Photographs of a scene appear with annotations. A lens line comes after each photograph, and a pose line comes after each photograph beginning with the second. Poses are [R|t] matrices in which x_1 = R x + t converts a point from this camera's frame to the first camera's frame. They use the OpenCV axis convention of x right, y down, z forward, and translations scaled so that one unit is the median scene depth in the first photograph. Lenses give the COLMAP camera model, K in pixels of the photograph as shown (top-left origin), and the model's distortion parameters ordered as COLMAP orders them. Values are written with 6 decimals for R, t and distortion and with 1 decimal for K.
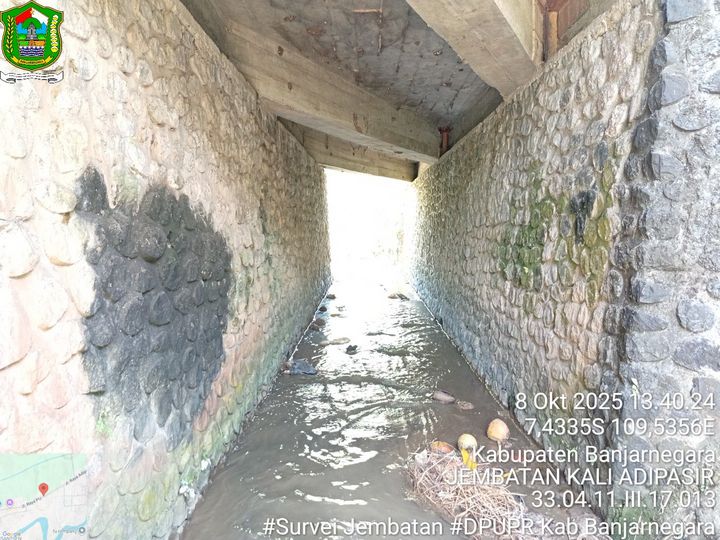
lens RADIAL K [[540.3, 0, 359.3], [0, 540.3, 273.9], [0, 0, 1]] dist [0.089058, -0.195774]
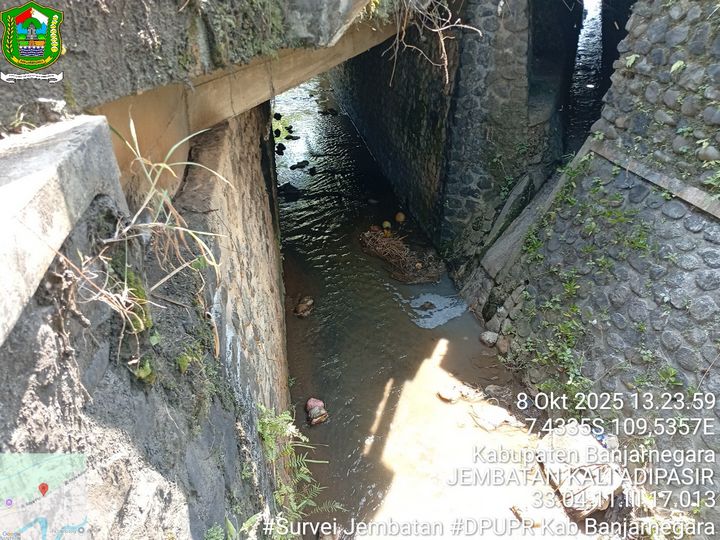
lens RADIAL K [[540.3, 0, 359.3], [0, 540.3, 273.9], [0, 0, 1]] dist [0.089058, -0.195774]
pose [[0.984870, -0.113499, 0.130957, -0.236110], [0.050120, 0.909938, 0.411705, -0.450914], [-0.165891, -0.398912, 0.901859, -1.114829]]
